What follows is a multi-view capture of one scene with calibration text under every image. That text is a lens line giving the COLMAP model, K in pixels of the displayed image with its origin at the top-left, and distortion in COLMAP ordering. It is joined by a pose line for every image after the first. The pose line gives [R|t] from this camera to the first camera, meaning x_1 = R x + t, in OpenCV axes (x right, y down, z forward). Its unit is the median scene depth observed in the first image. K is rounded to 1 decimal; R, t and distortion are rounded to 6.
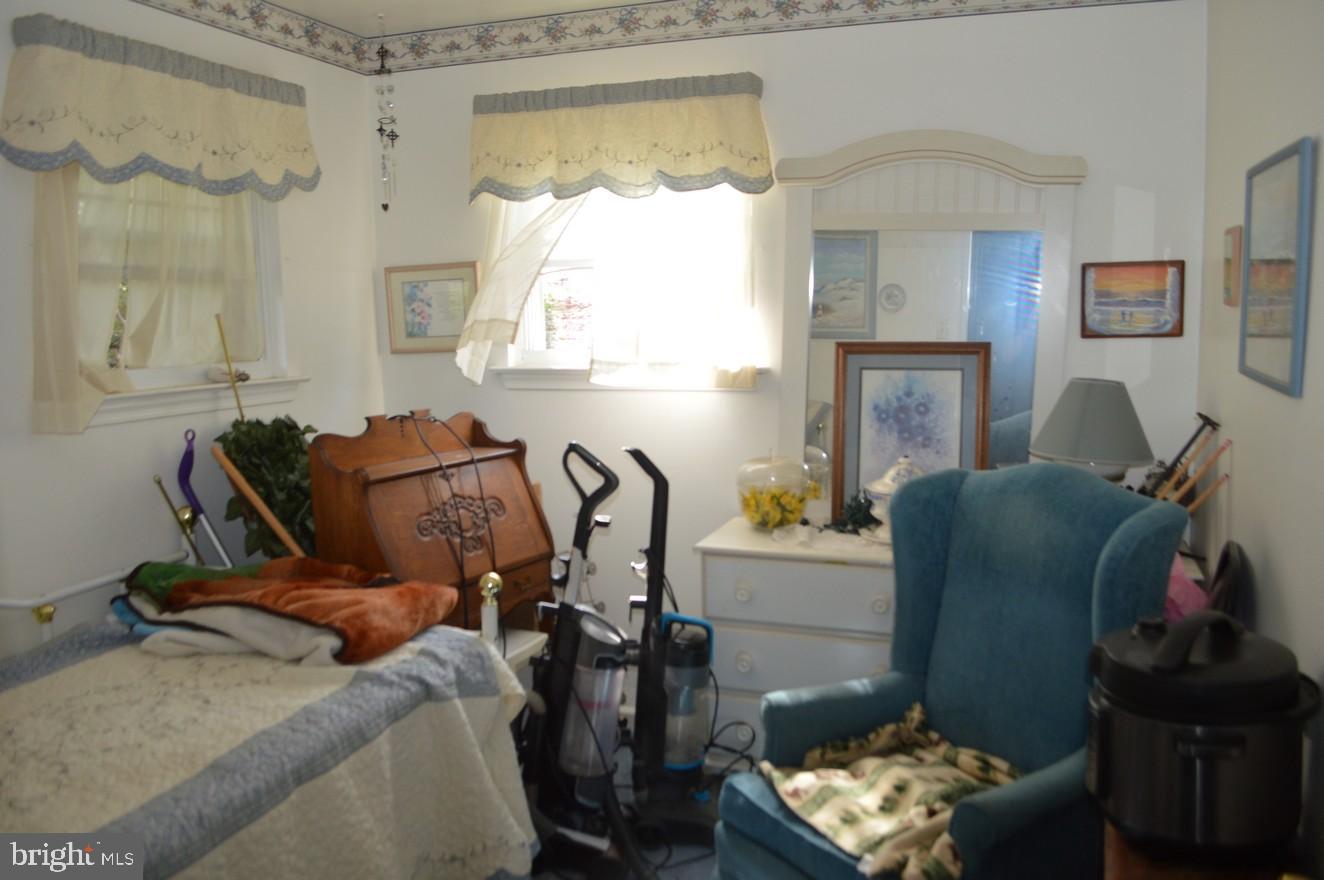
lens RADIAL K [[1068.3, 0, 663.4], [0, 1068.3, 442.1], [0, 0, 1]] dist [-0.085801, 0.013618]
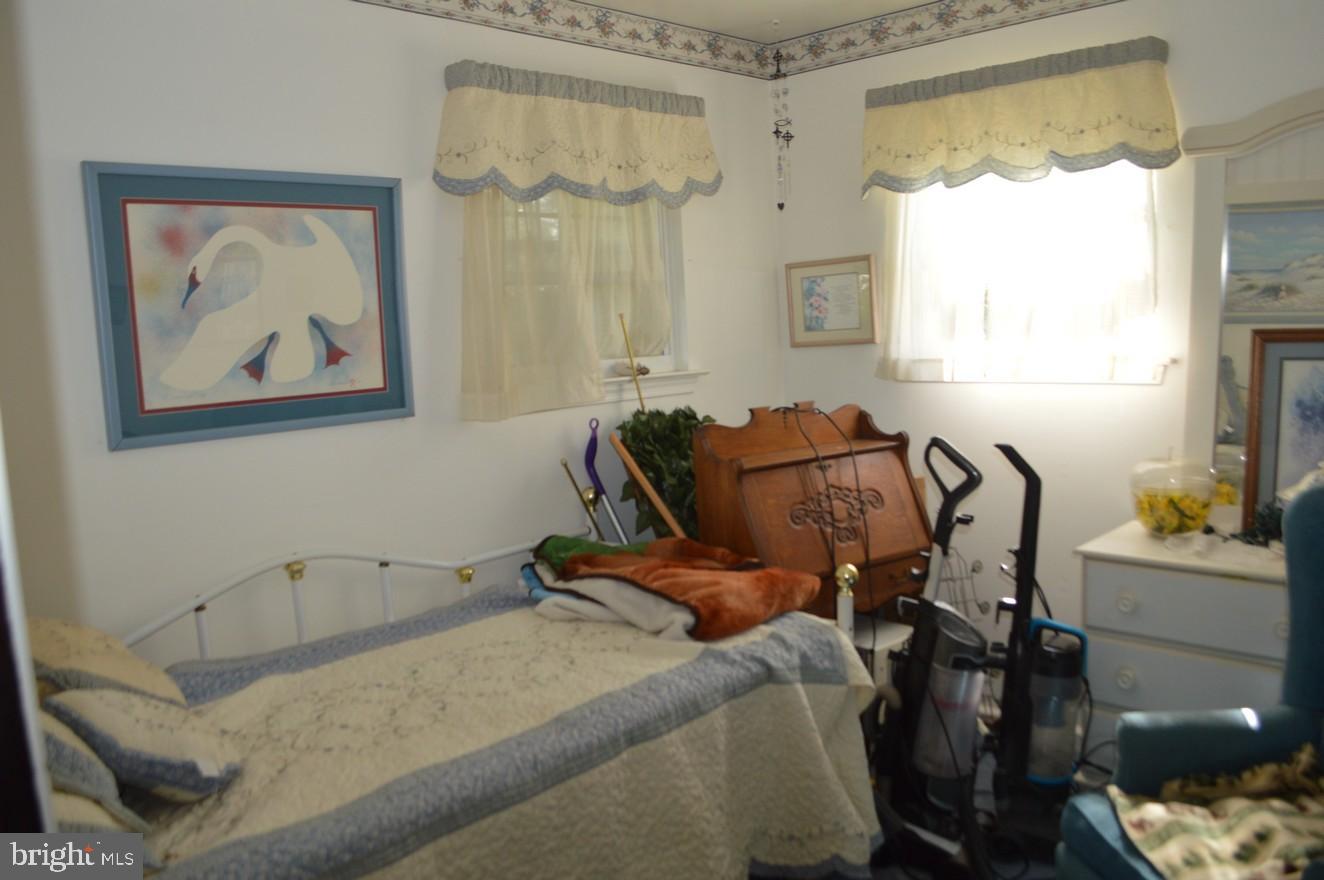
lens RADIAL K [[1068.3, 0, 673.0], [0, 1068.3, 440.1], [0, 0, 1]] dist [-0.085801, 0.013618]
pose [[0.906376, 0.020869, -0.421955, 0.101277], [-0.017318, 0.999775, 0.012249, -0.004209], [0.422116, -0.003795, 0.906534, 0.009587]]
